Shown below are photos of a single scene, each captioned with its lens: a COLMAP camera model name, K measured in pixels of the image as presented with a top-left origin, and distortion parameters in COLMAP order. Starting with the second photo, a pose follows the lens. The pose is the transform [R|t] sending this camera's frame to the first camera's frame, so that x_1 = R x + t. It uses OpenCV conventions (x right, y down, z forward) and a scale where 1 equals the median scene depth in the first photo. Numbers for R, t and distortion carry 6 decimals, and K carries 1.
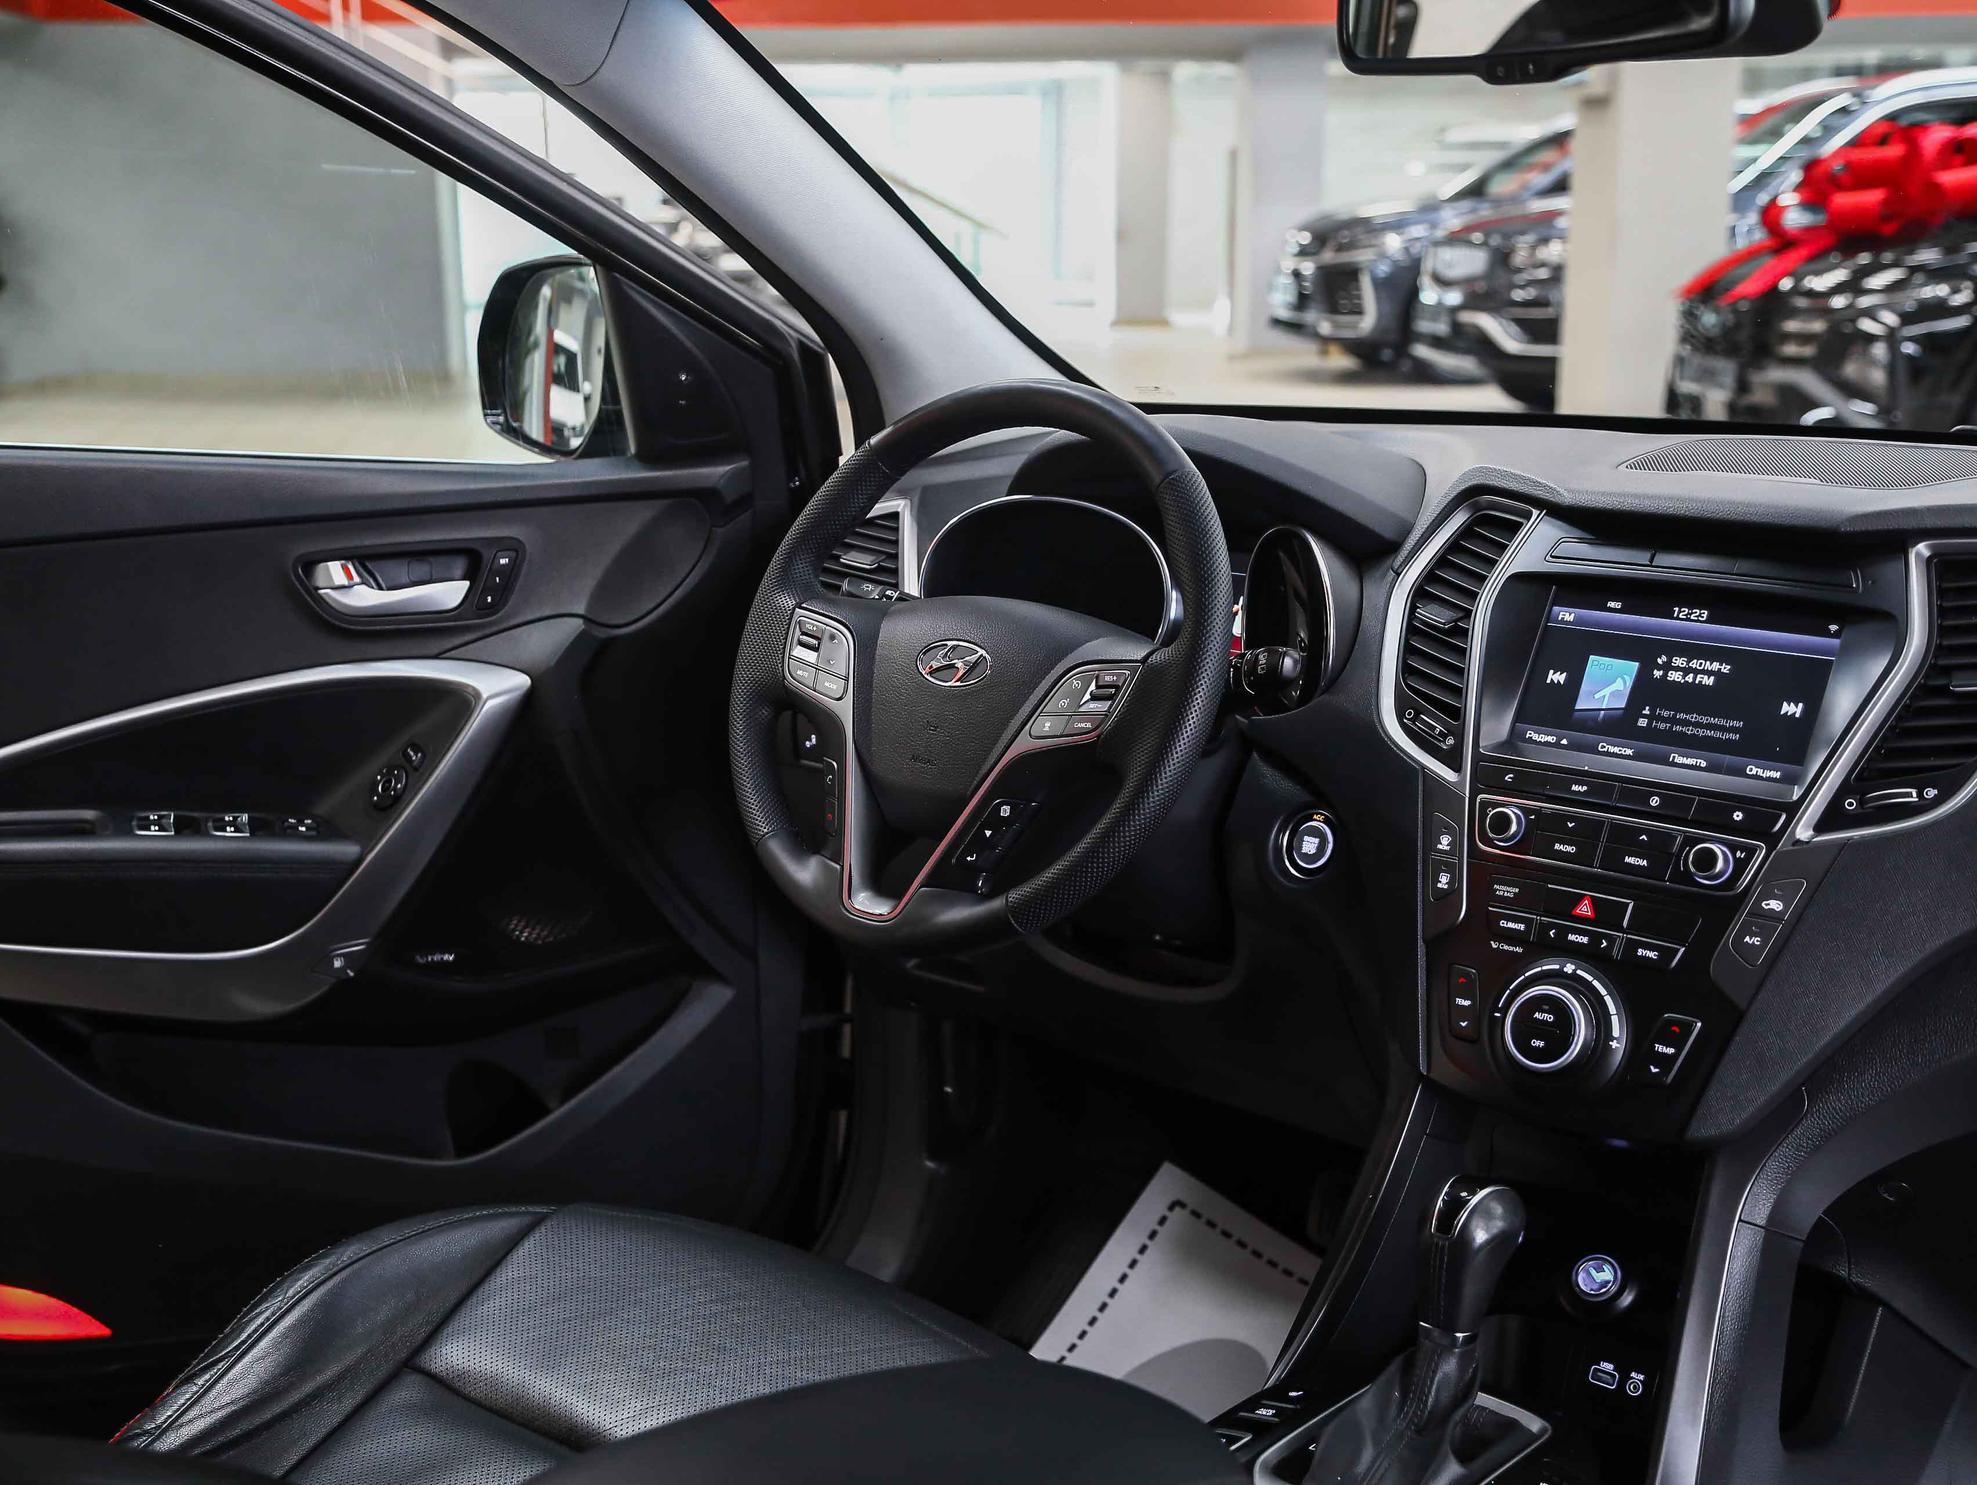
lens RADIAL K [[2580.6, 0, 988.5], [0, 2580.6, 742.5], [0, 0, 1]] dist [0.076880, 0.056539]
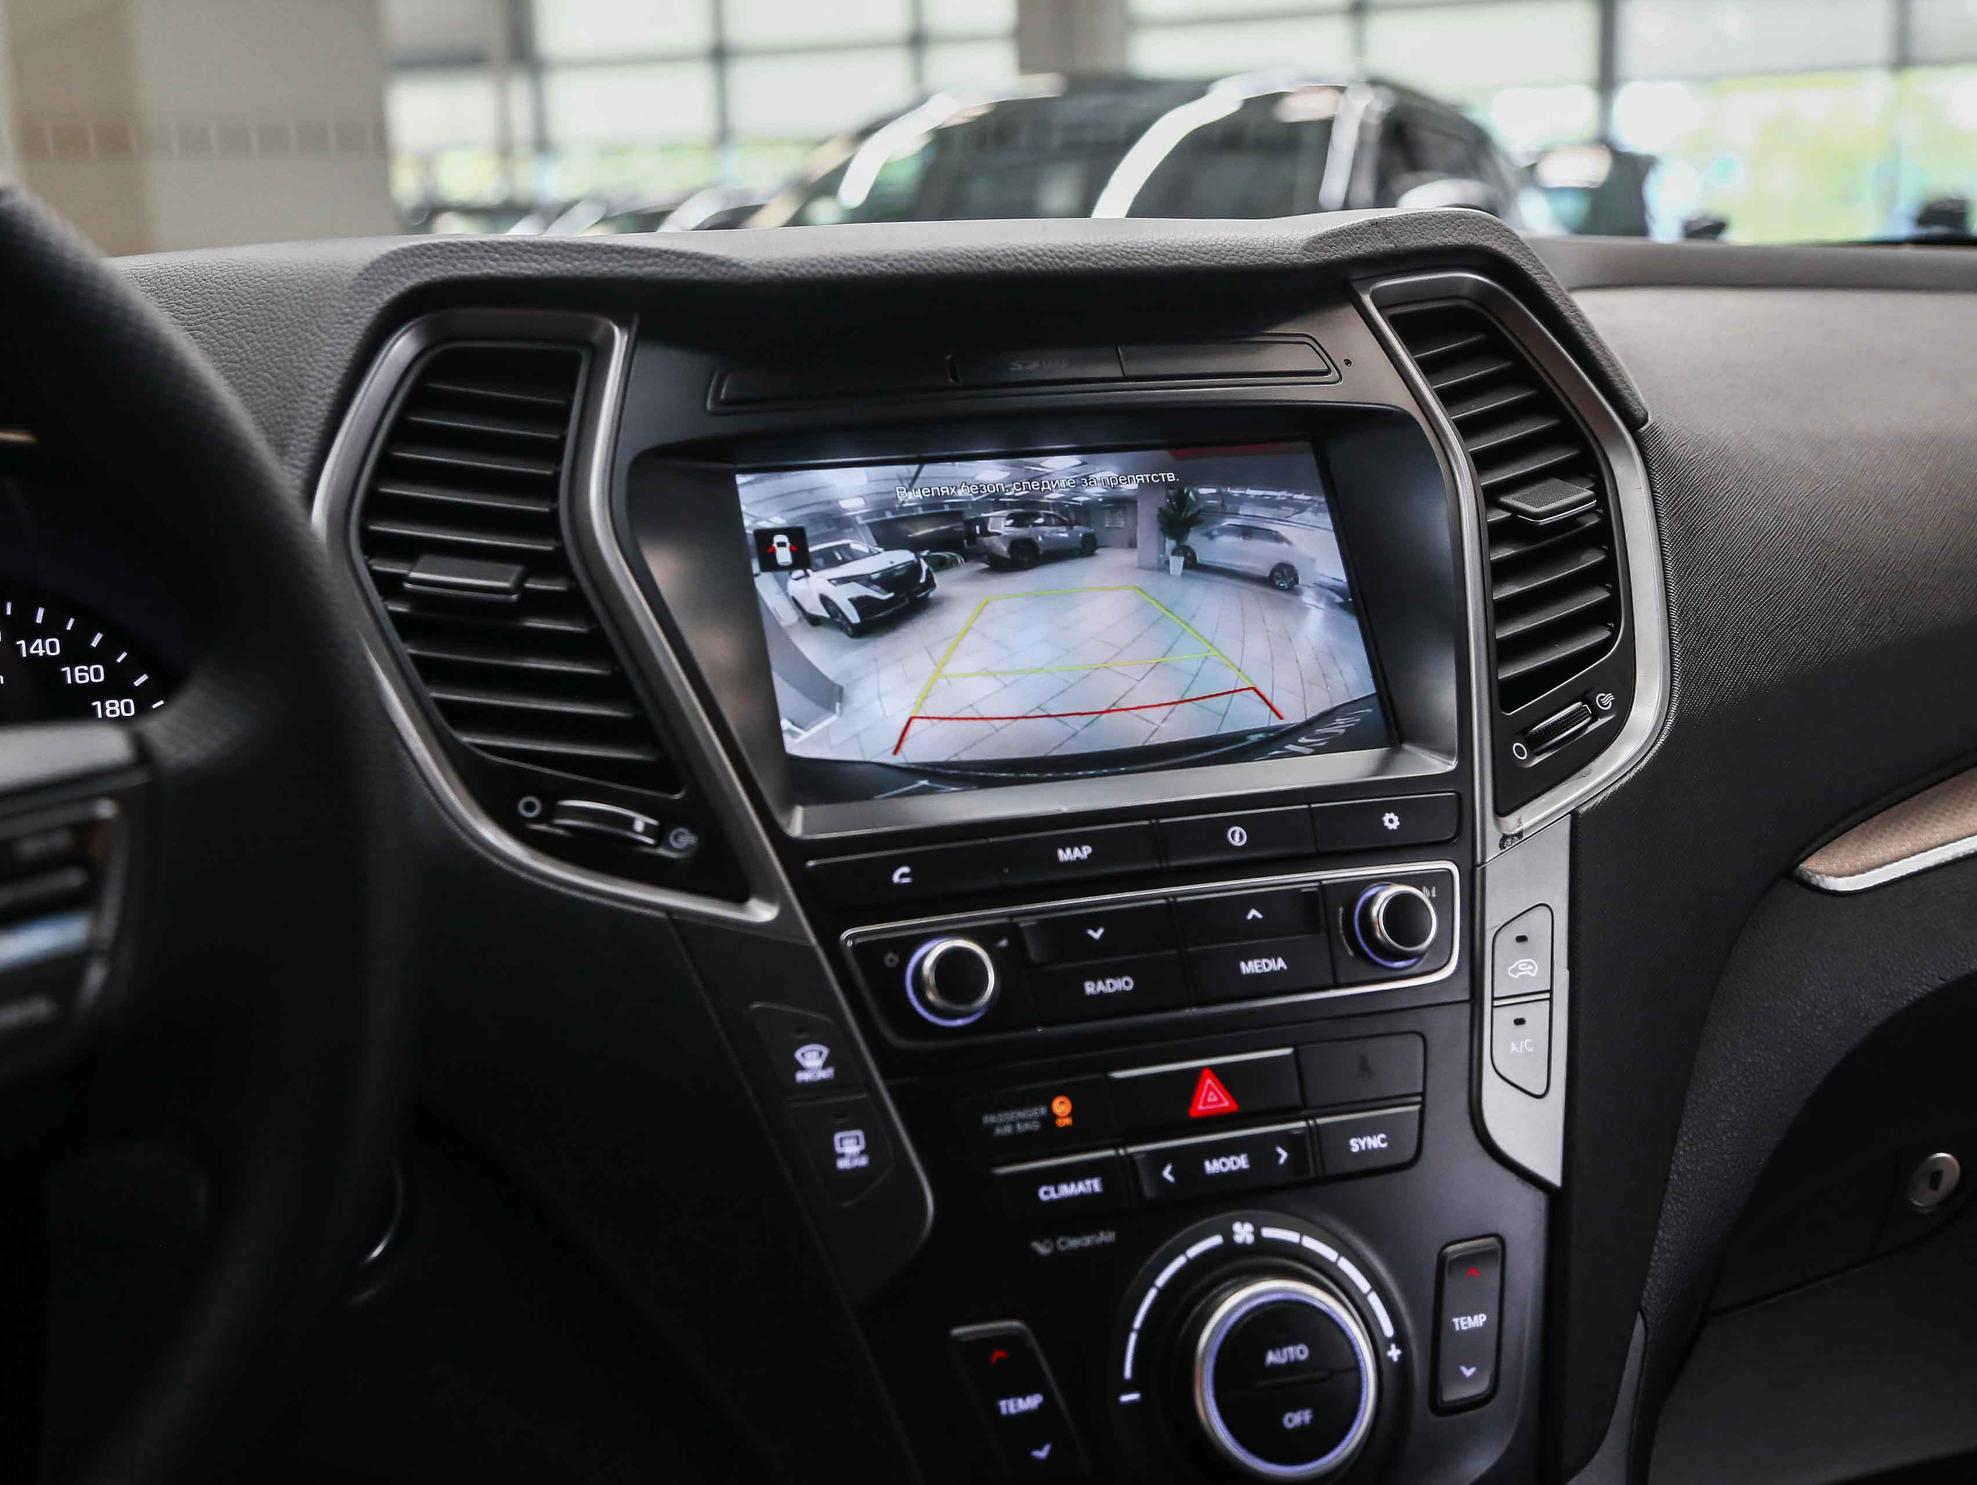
lens RADIAL K [[2580.6, 0, 988.5], [0, 2580.6, 742.5], [0, 0, 1]] dist [0.076880, 0.056539]
pose [[0.498295, -0.173608, 0.849448, -0.147726], [0.217970, 0.973364, 0.071070, -0.033609], [-0.839161, 0.149740, 0.522864, 0.697302]]
